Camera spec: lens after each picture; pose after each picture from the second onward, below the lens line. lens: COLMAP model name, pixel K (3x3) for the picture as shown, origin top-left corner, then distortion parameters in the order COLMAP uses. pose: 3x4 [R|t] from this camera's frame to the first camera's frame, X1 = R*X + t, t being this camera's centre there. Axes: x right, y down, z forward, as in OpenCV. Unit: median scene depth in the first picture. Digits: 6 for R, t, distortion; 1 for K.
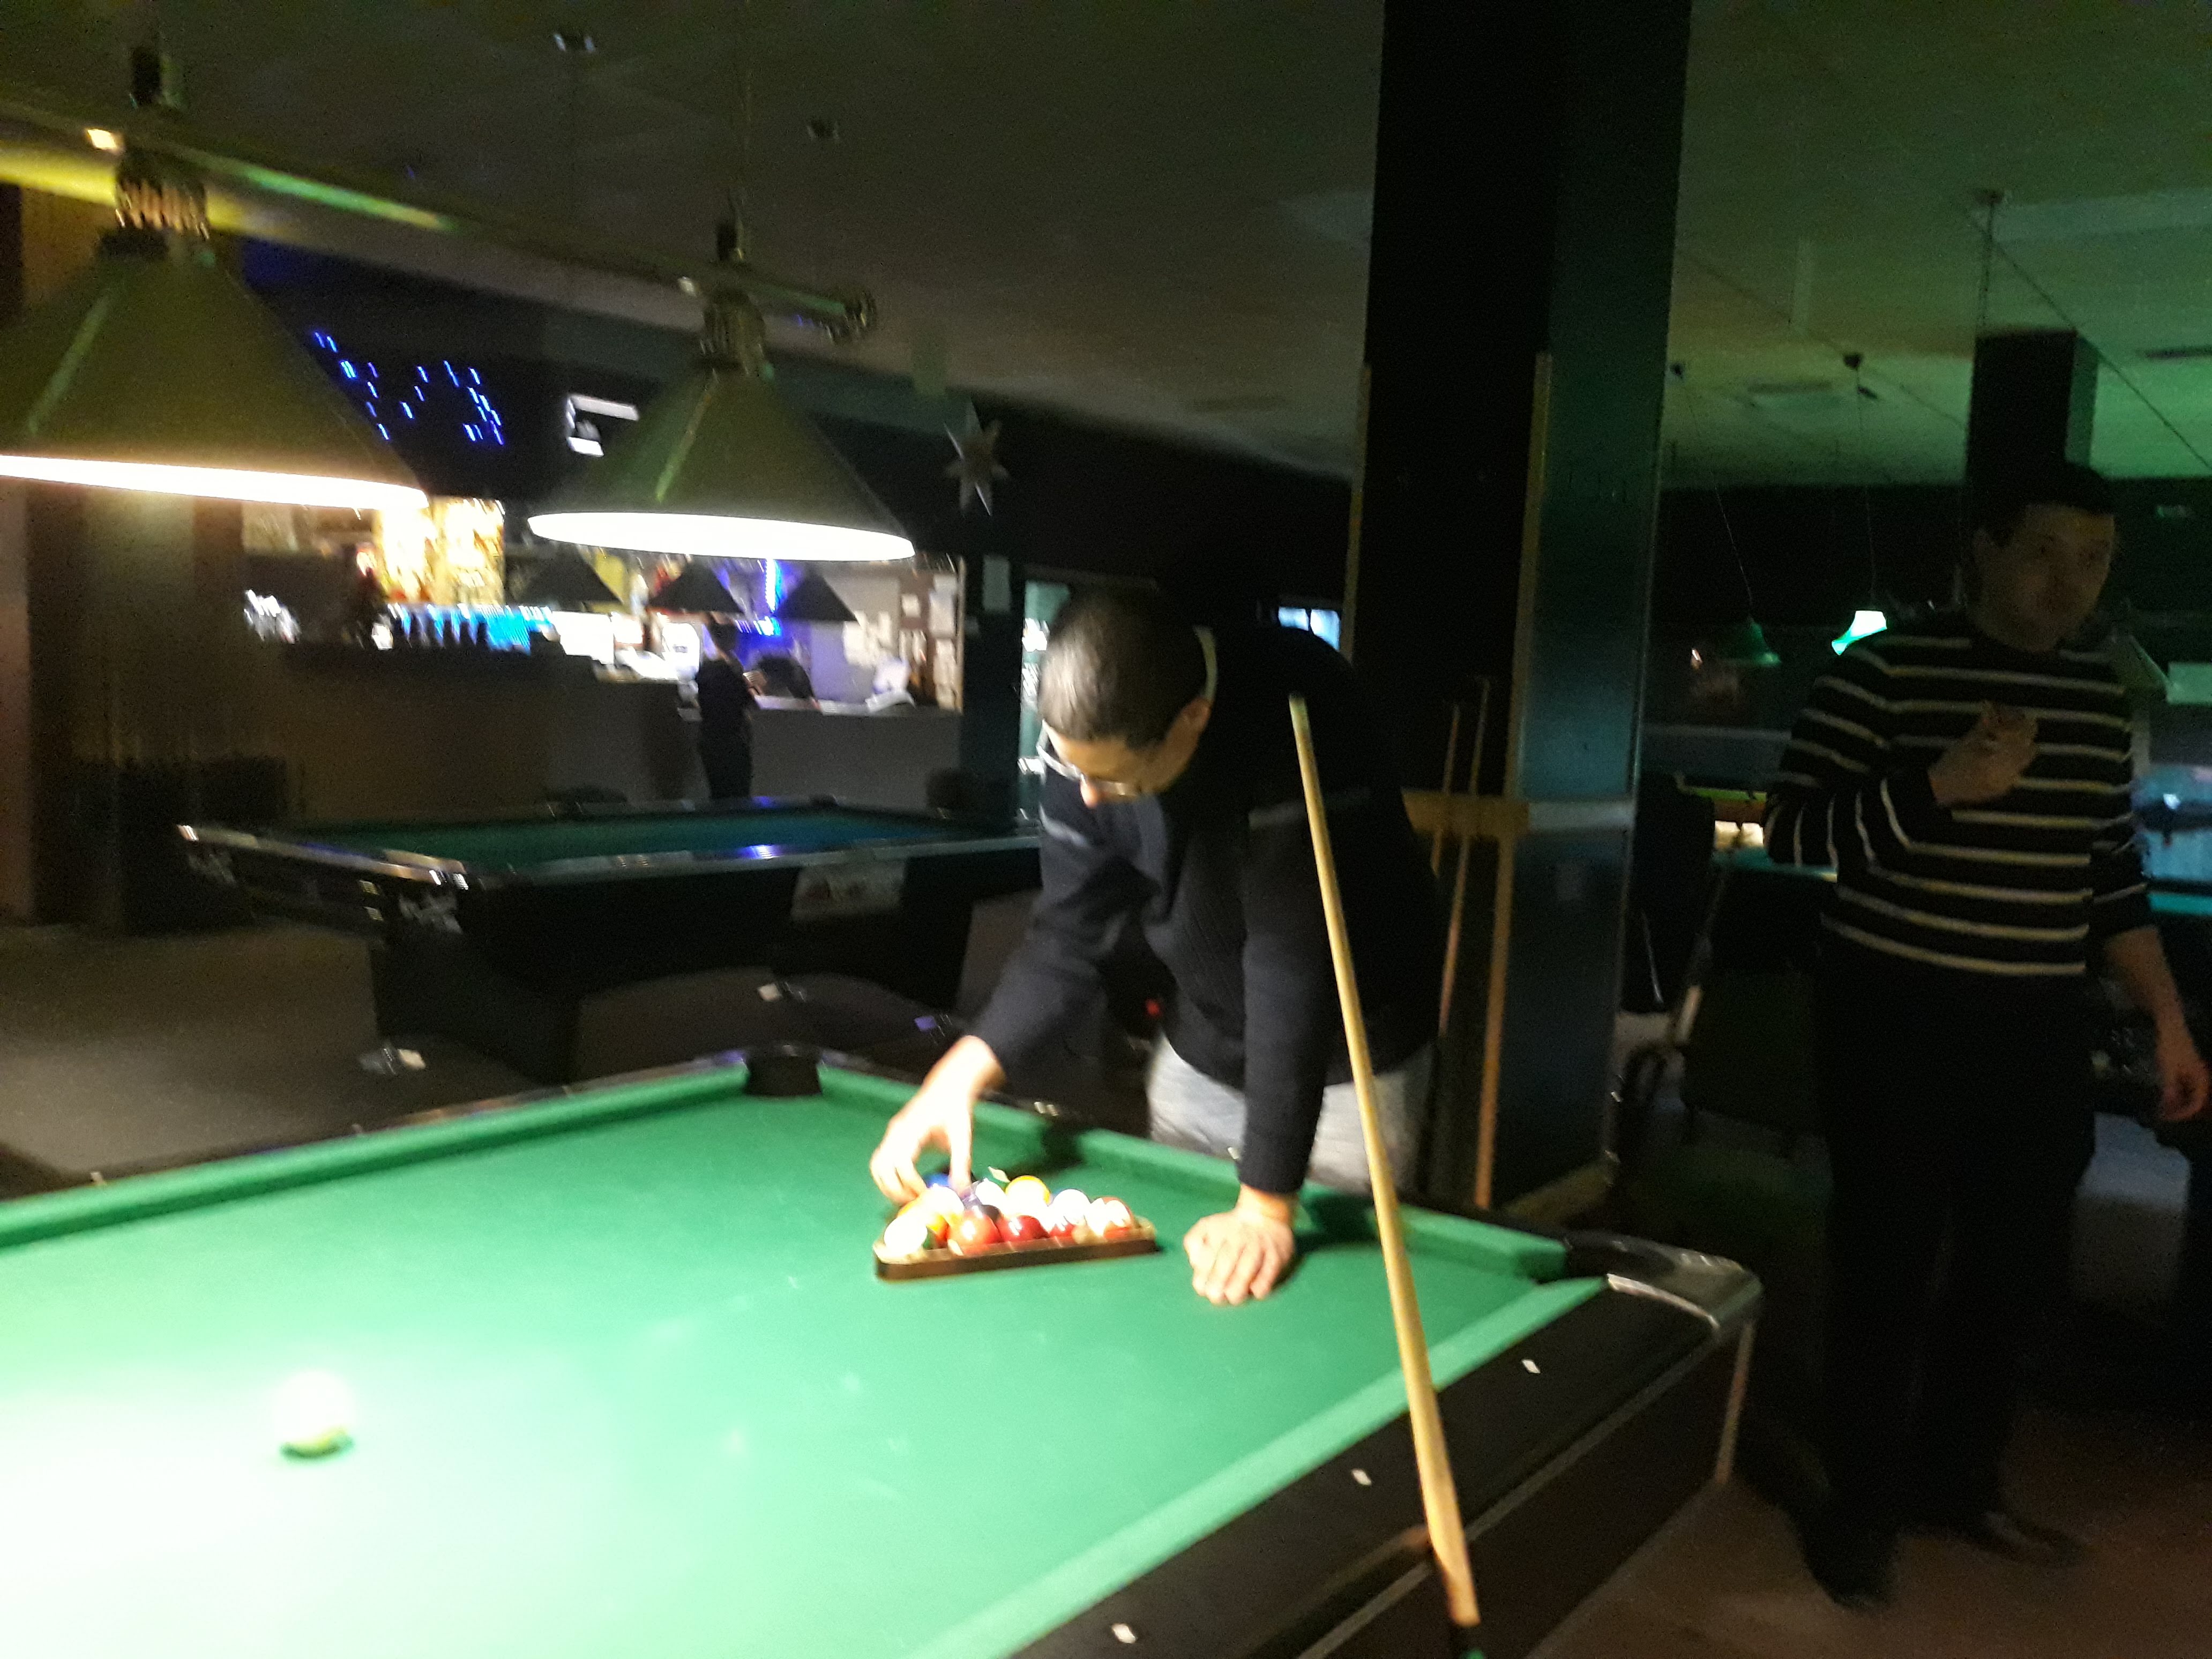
lens RADIAL K [[1818.5, 0, 1139.9], [0, 1818.5, 843.3], [0, 0, 1]] dist [-0.005658, -0.013856]
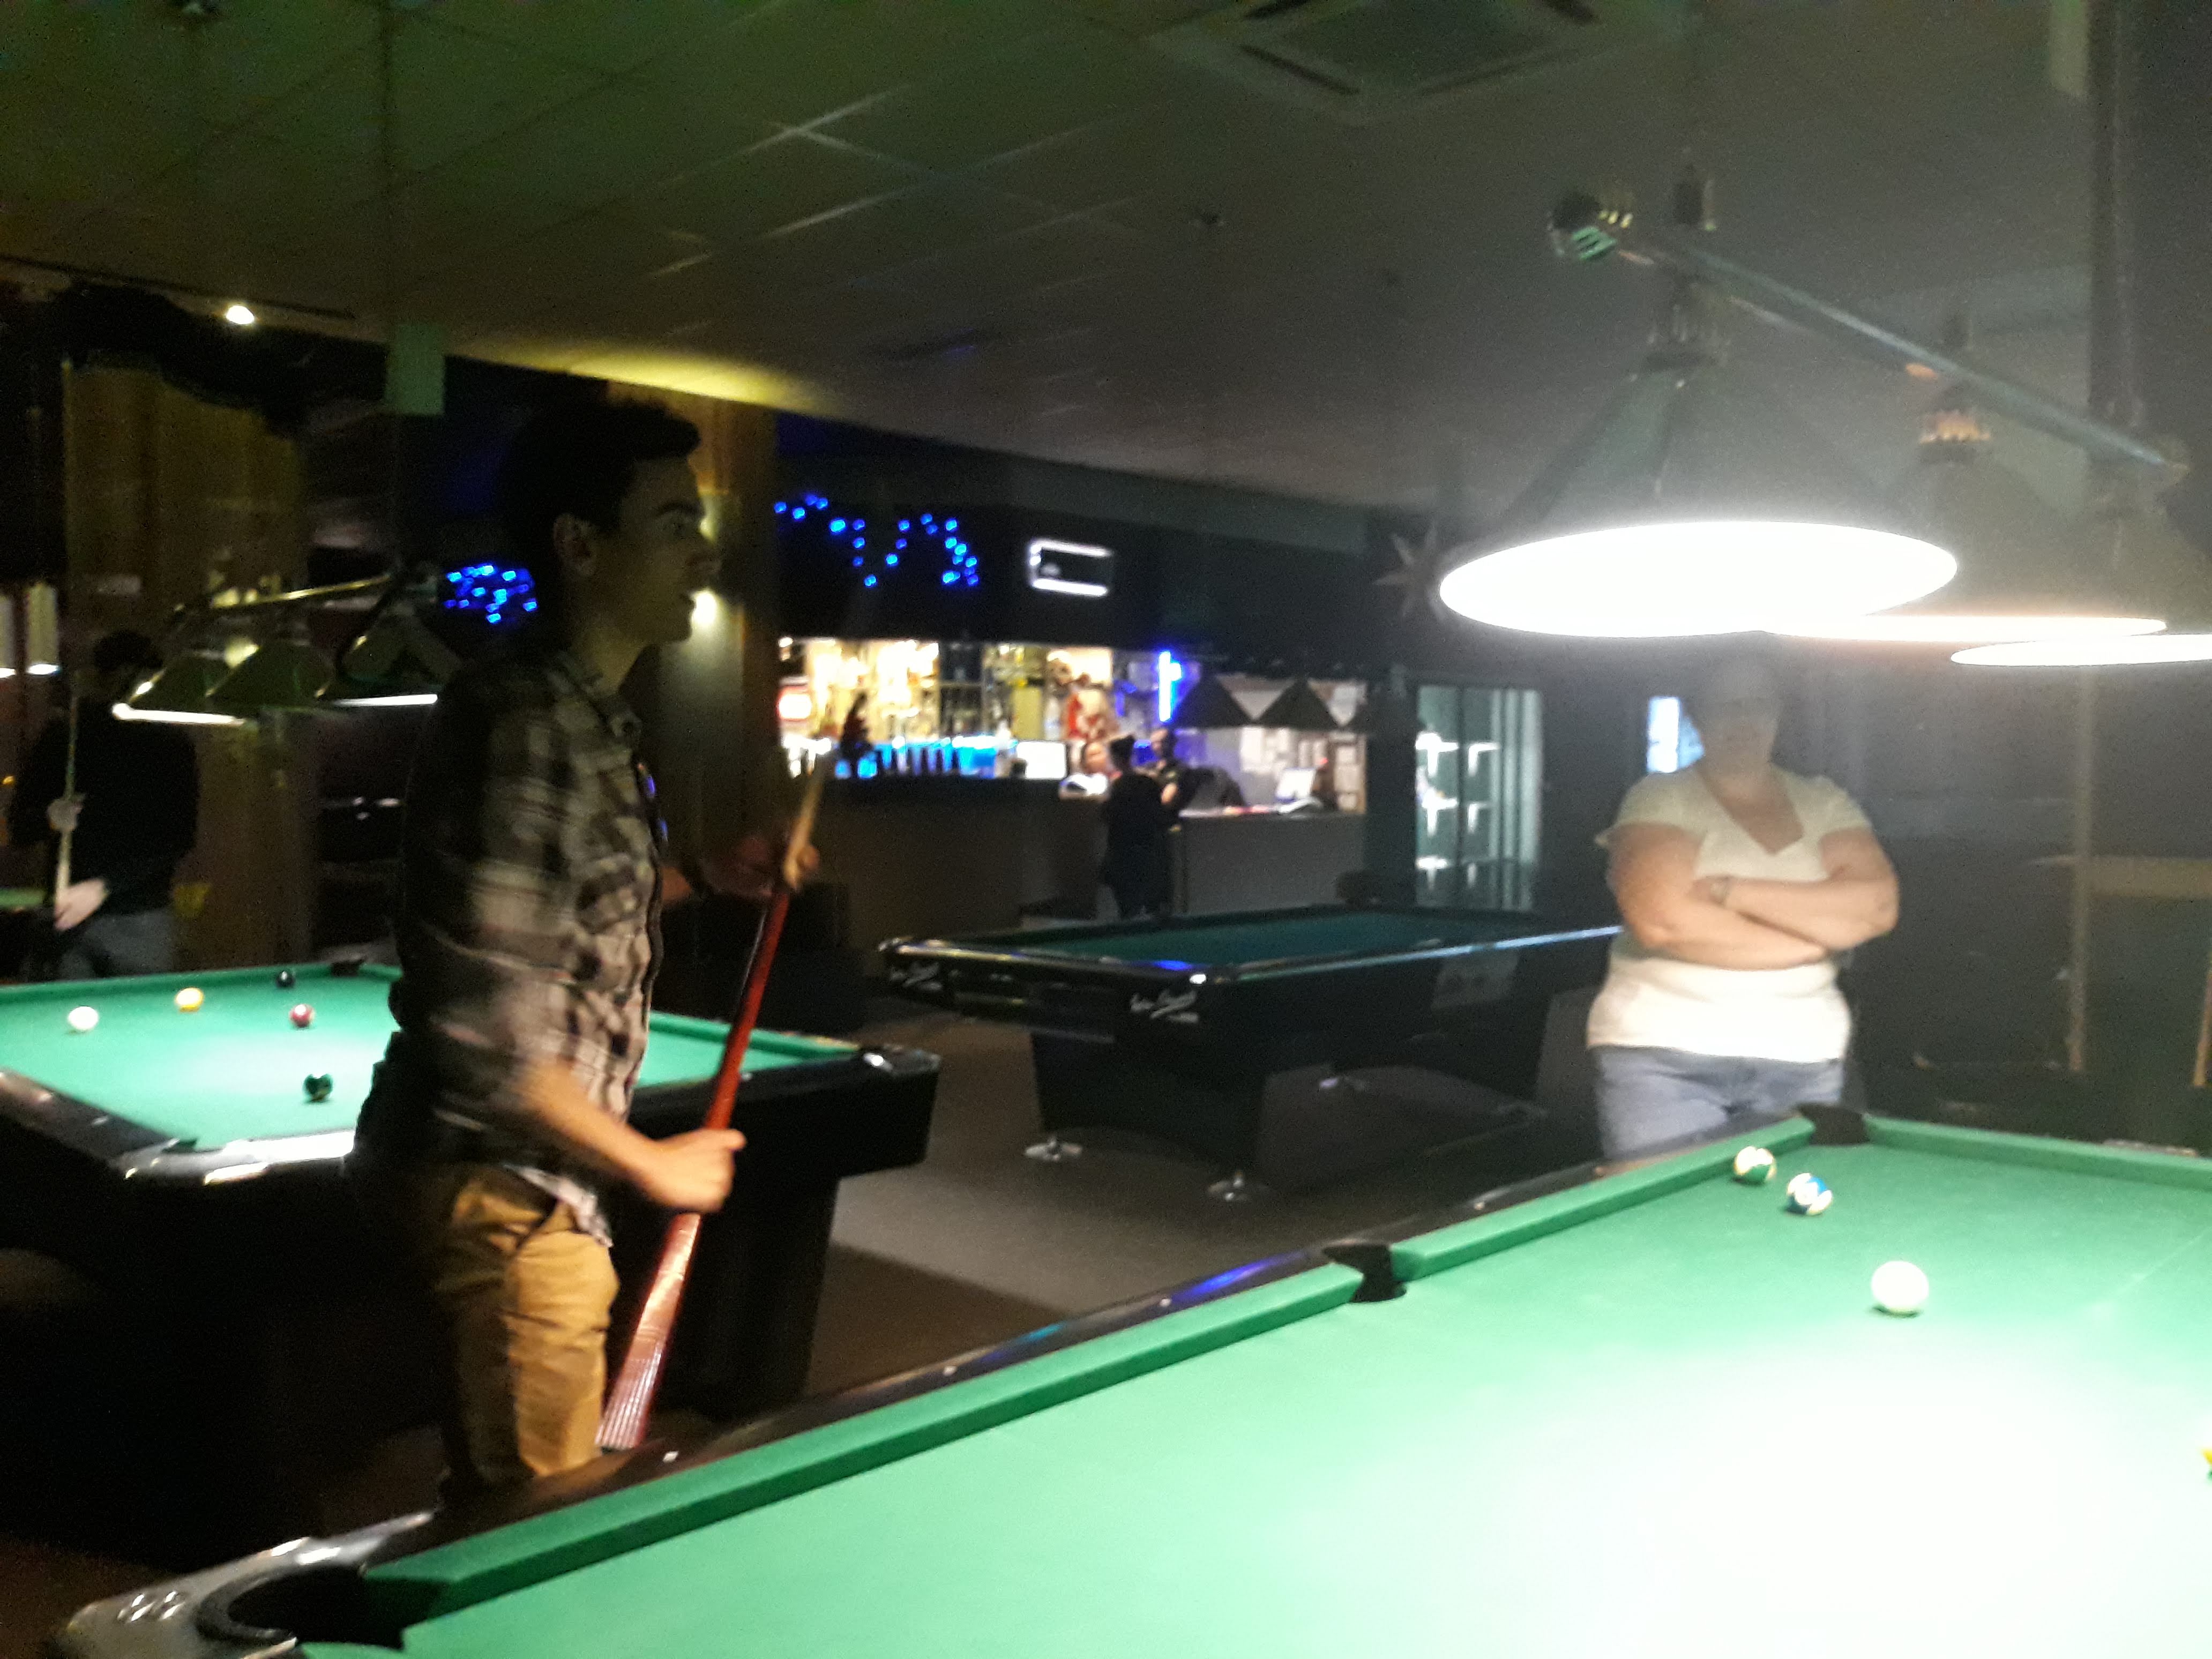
lens RADIAL K [[1815.6, 0, 1119.4], [0, 1815.6, 844.0], [0, 0, 1]] dist [0.168192, -0.467227]
pose [[0.990747, -0.044921, -0.128076, -0.206595], [0.037378, 0.997456, -0.060703, 0.002866], [0.130477, 0.055354, 0.989905, -0.083159]]
